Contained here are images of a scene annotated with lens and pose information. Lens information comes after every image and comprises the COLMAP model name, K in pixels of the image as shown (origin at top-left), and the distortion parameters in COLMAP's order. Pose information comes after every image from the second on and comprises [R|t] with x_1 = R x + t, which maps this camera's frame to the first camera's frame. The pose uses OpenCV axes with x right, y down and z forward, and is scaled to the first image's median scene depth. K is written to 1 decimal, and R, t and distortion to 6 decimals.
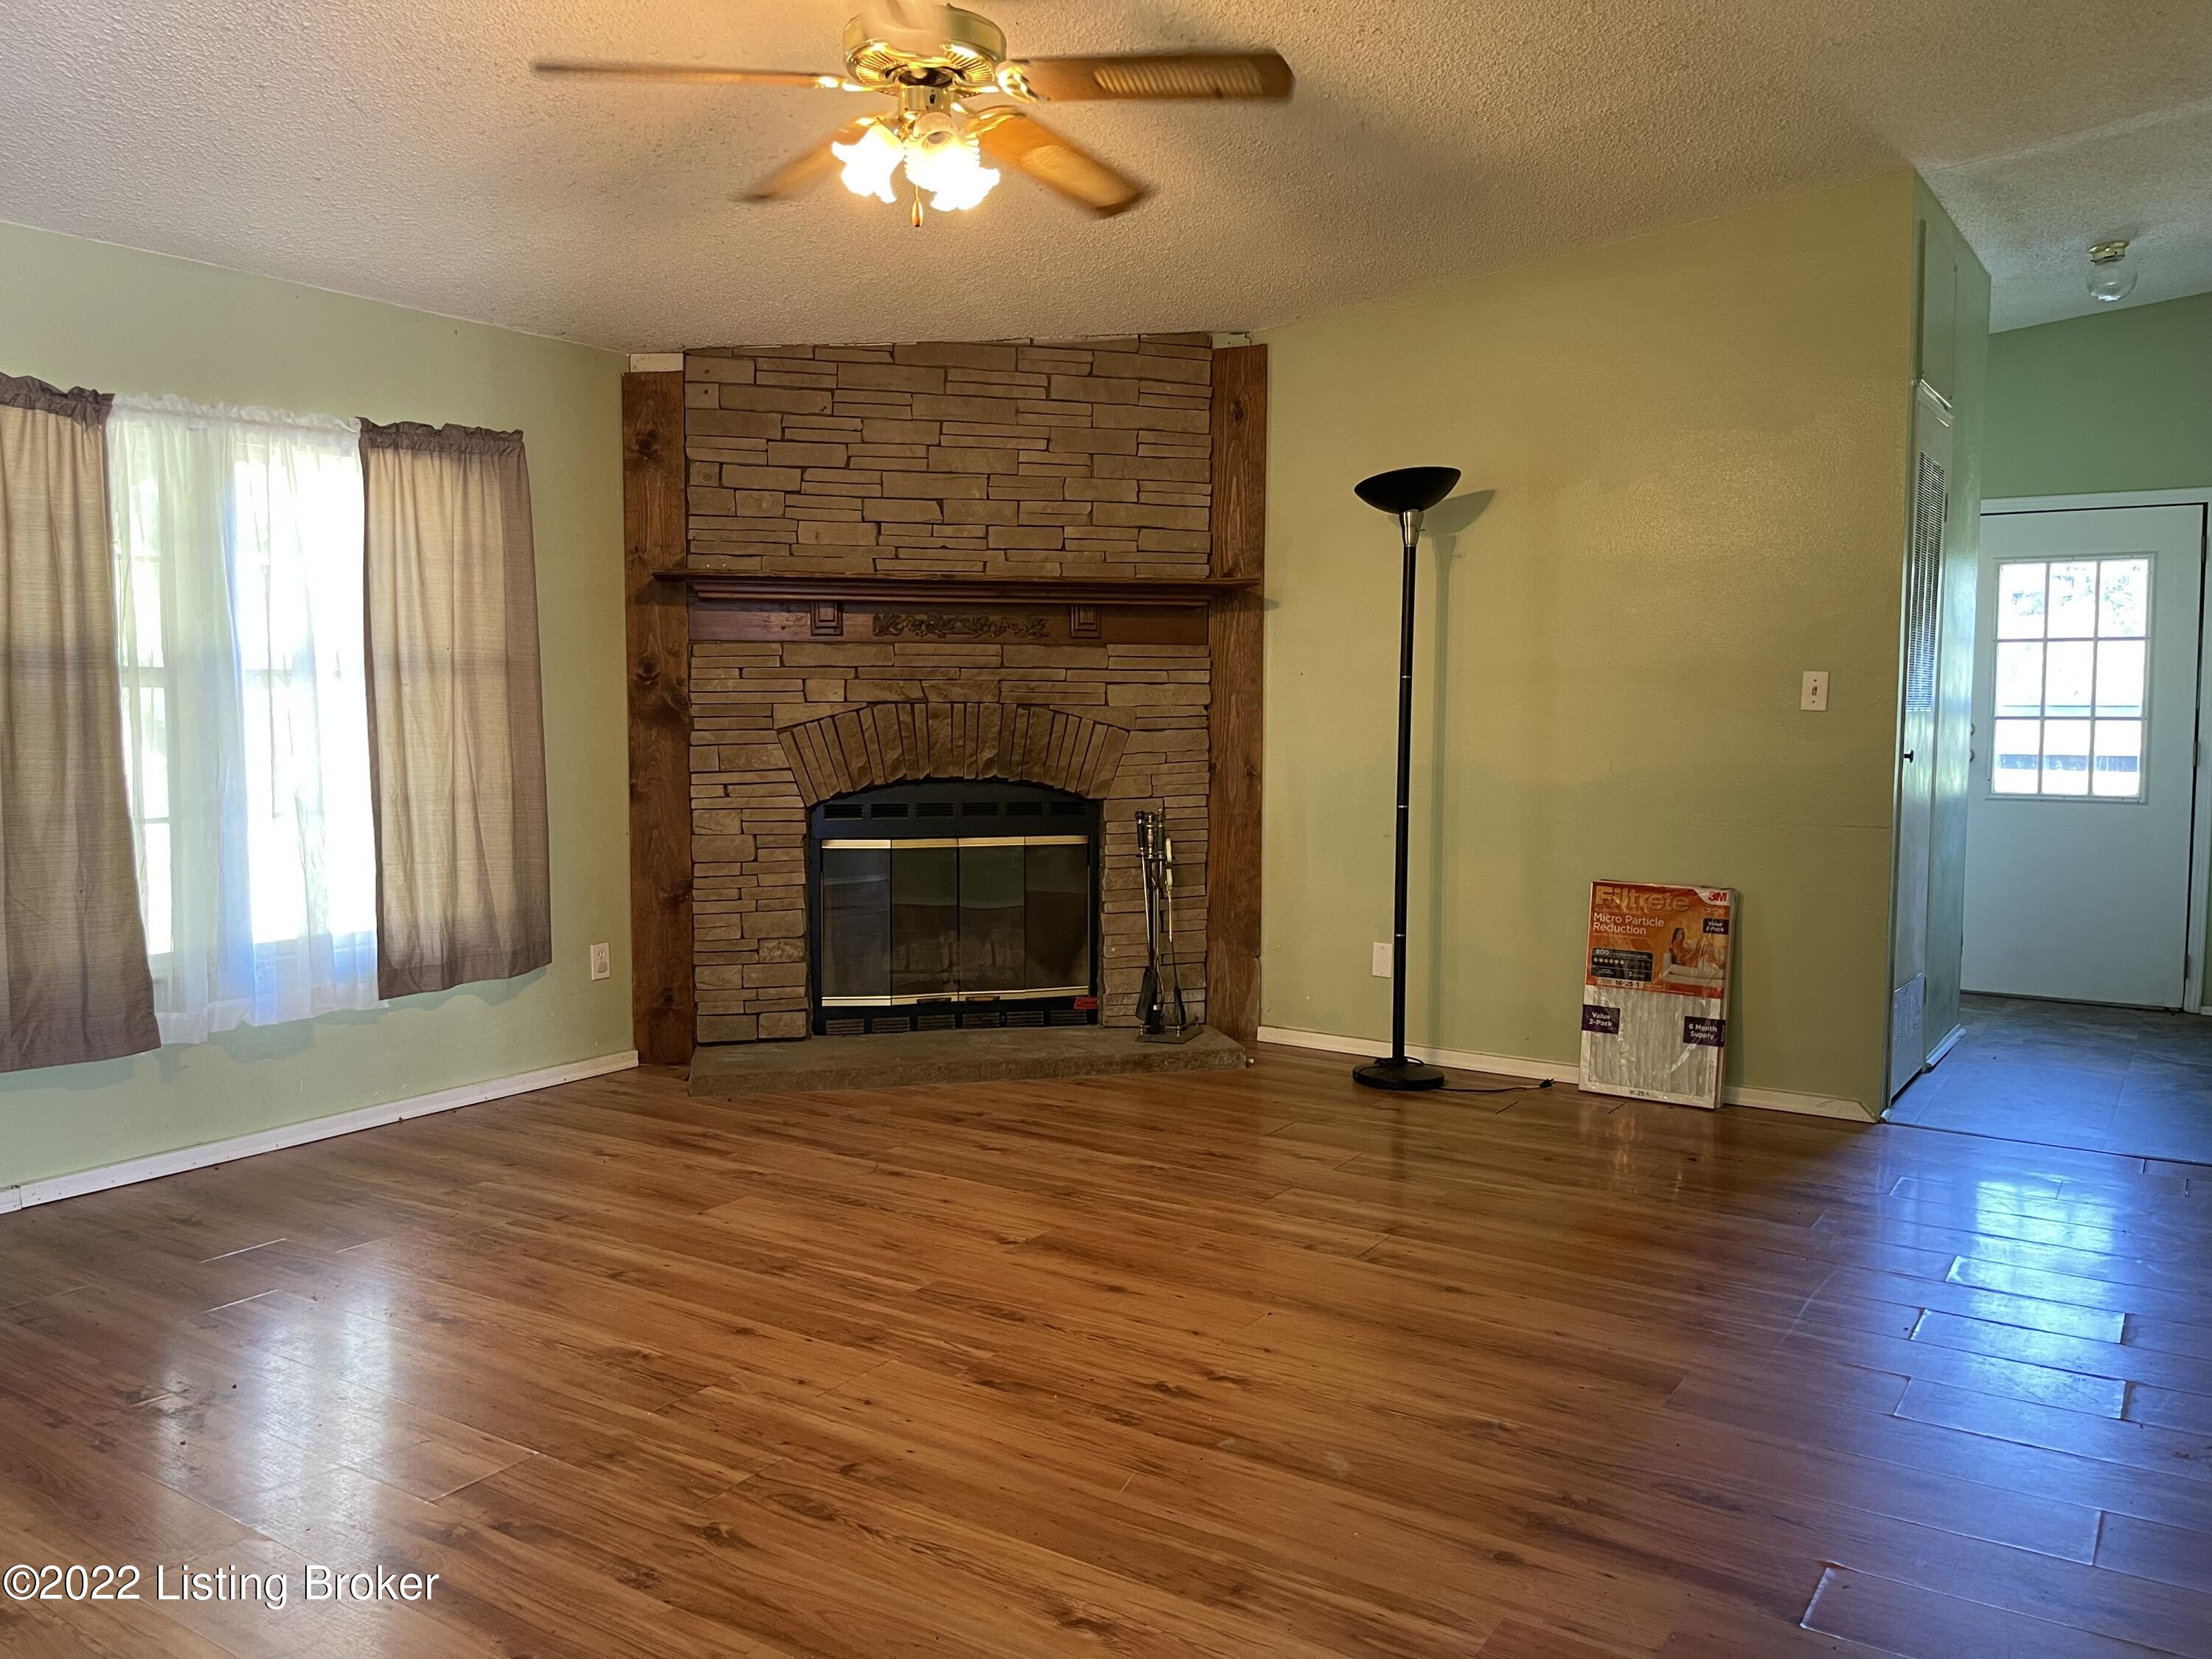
lens RADIAL K [[1688.9, 0, 1106.0], [0, 1688.9, 829.5], [0, 0, 1]] dist [0.063170, -0.131253]
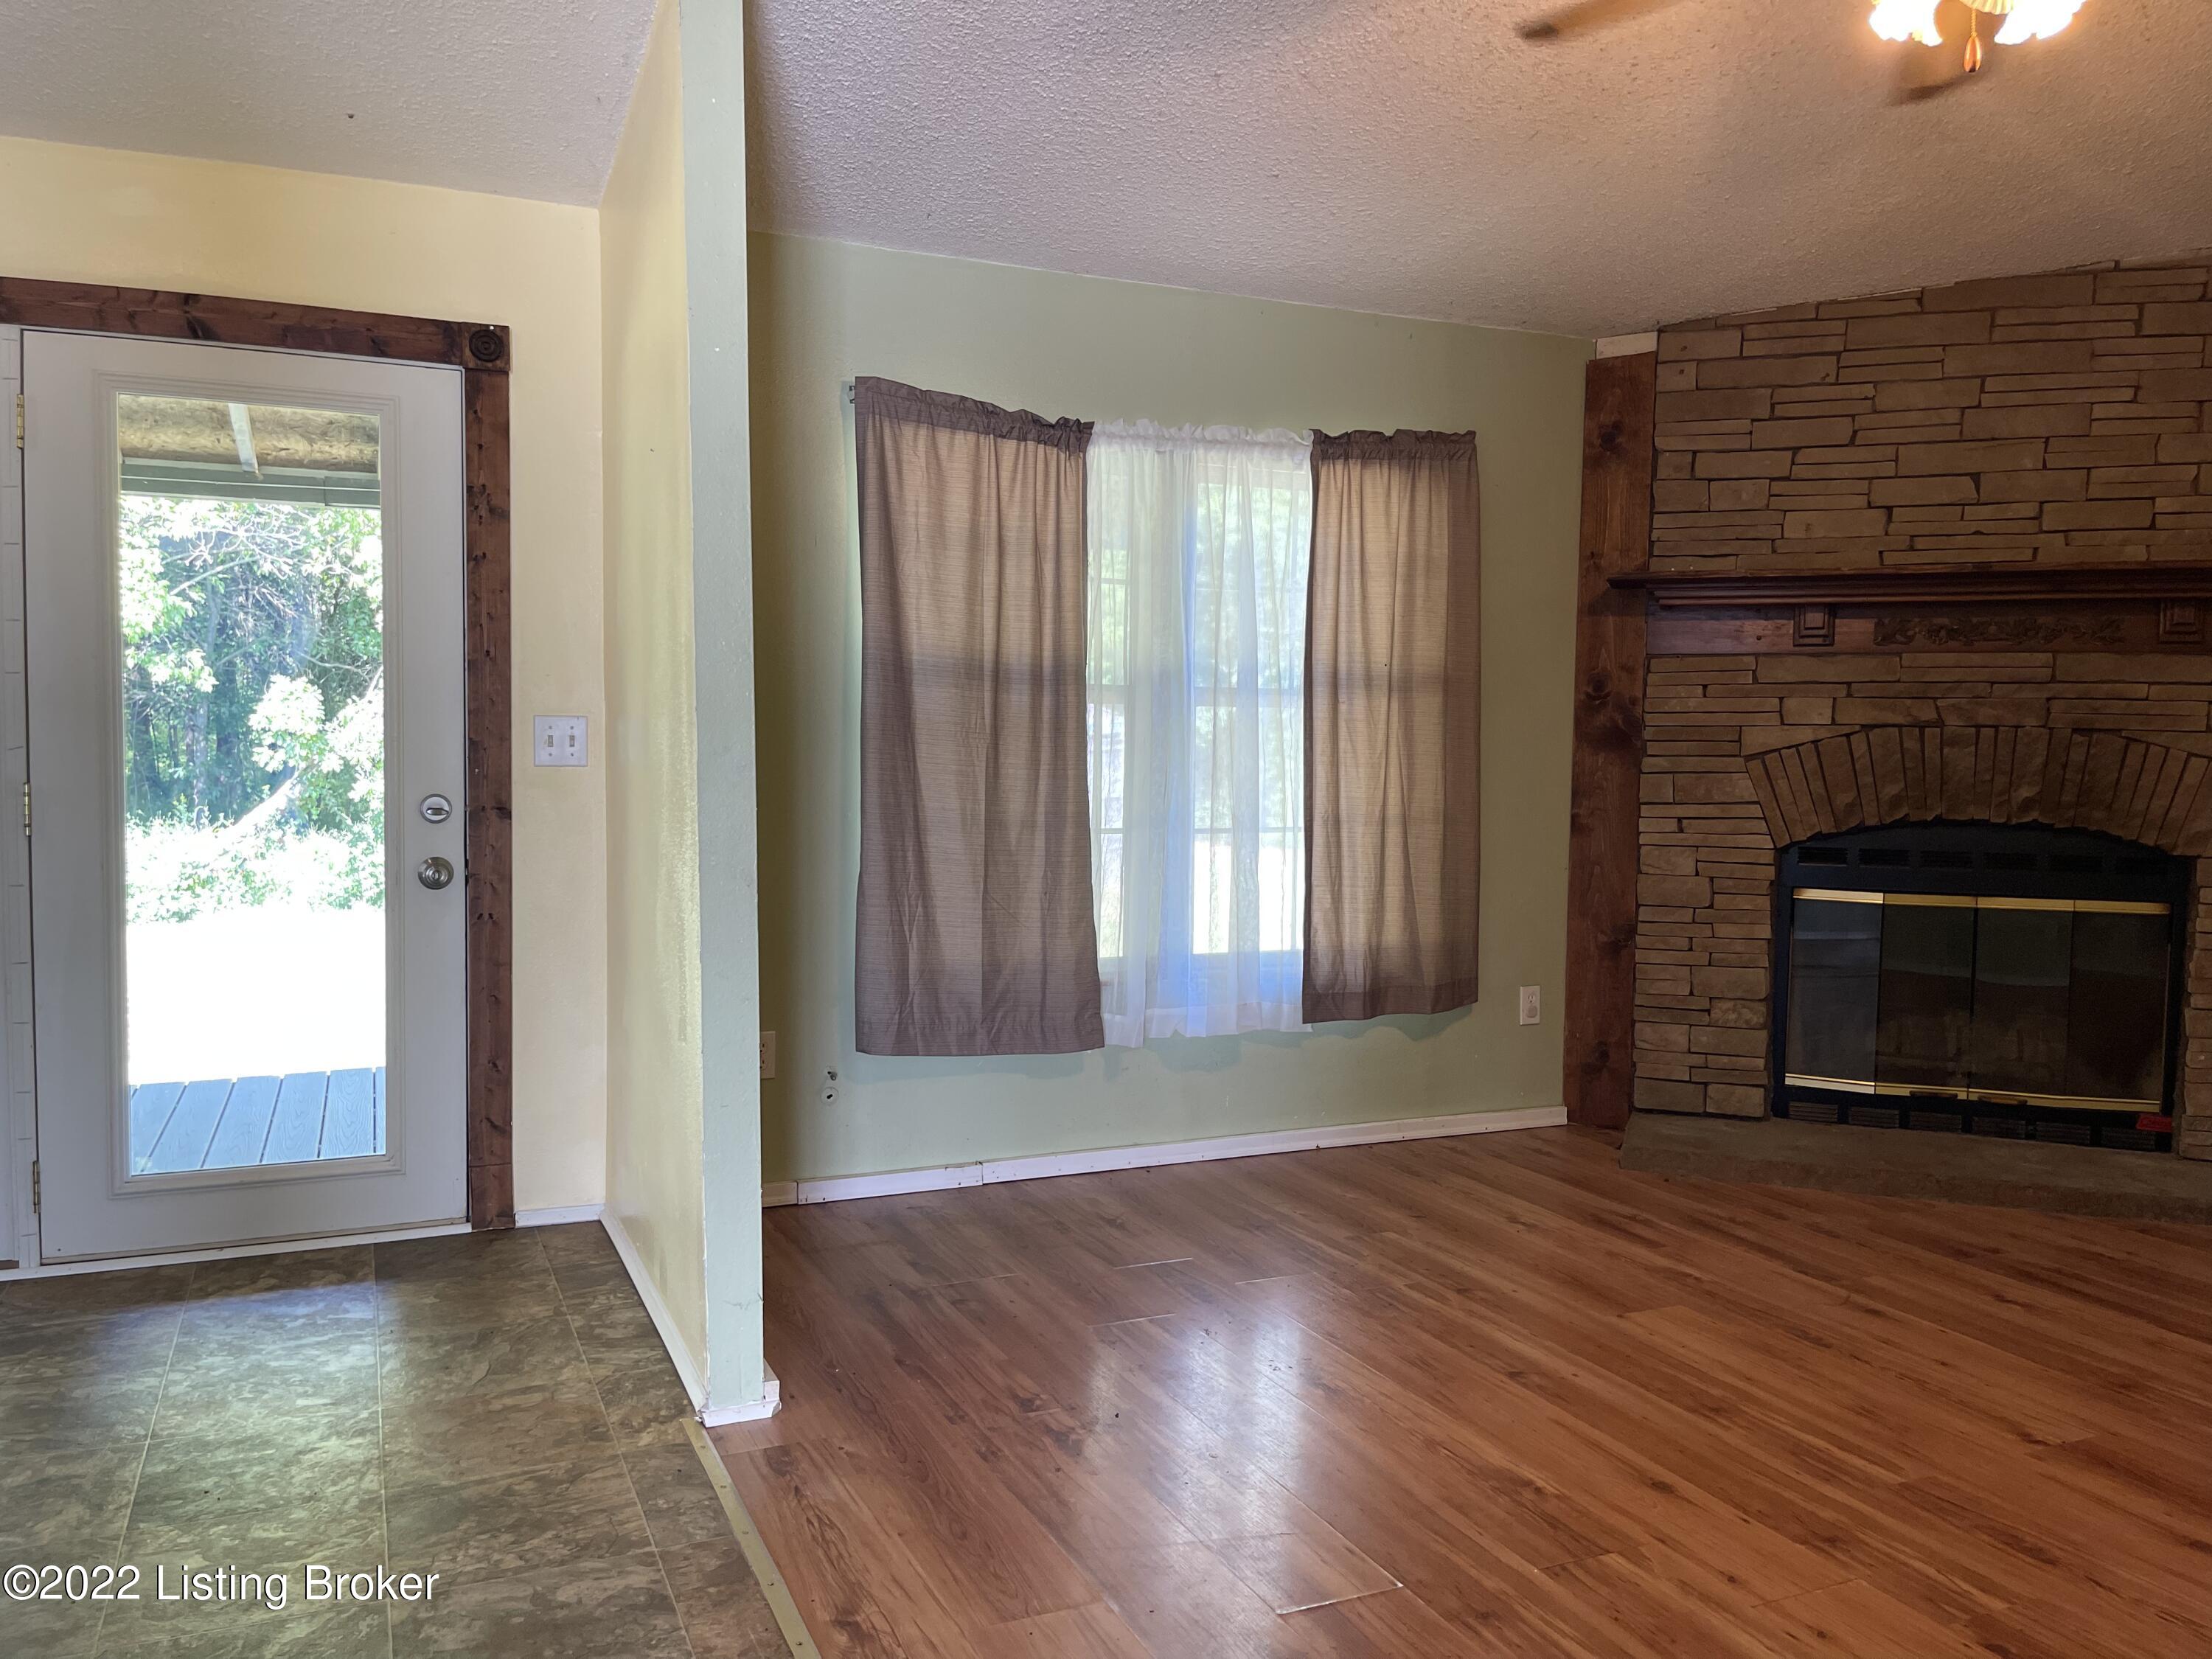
lens RADIAL K [[1678.2, 0, 1106.0], [0, 1678.2, 829.5], [0, 0, 1]] dist [0.077494, -0.098418]
pose [[0.848507, 0.041900, -0.527522, -0.016344], [-0.053437, 0.998549, -0.006639, 0.001065], [0.526479, 0.033822, 0.849515, 0.113228]]
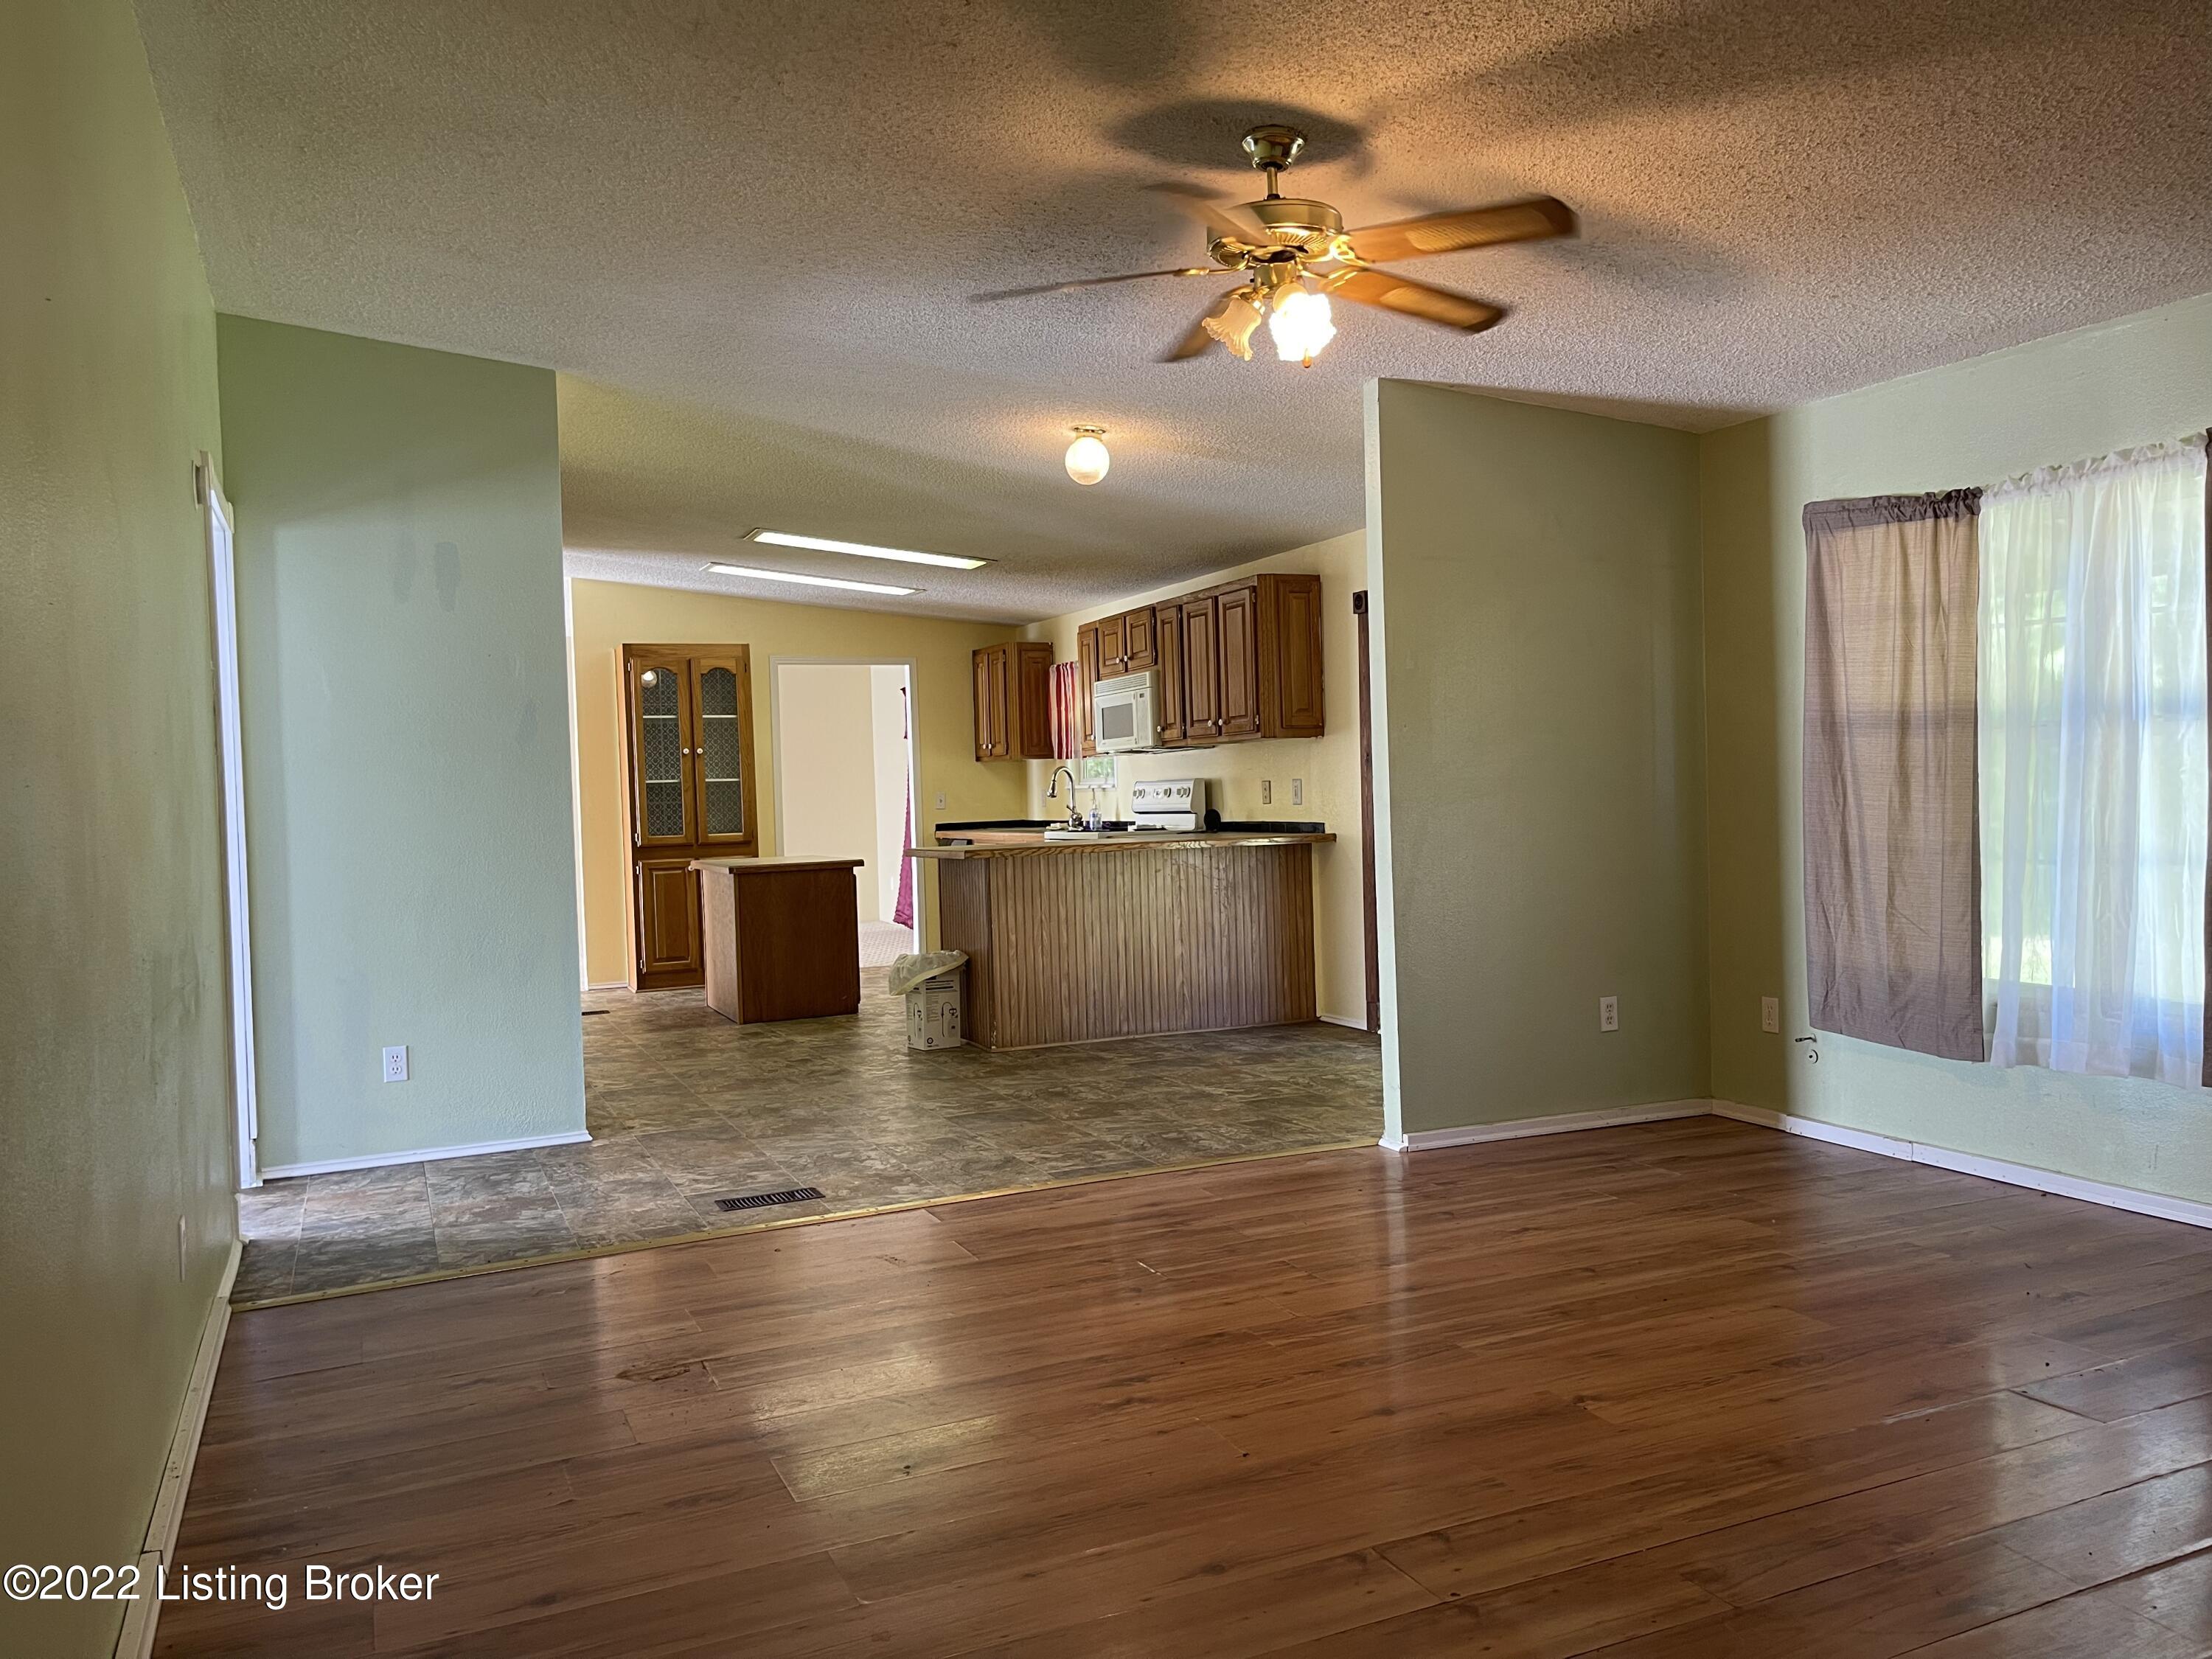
lens RADIAL K [[1678.2, 0, 1106.0], [0, 1678.2, 829.5], [0, 0, 1]] dist [0.077494, -0.098418]
pose [[-0.534976, 0.043784, -0.843732, 0.644397], [-0.033097, 0.996804, 0.072712, -0.080844], [0.844219, 0.066824, -0.531817, 1.016112]]
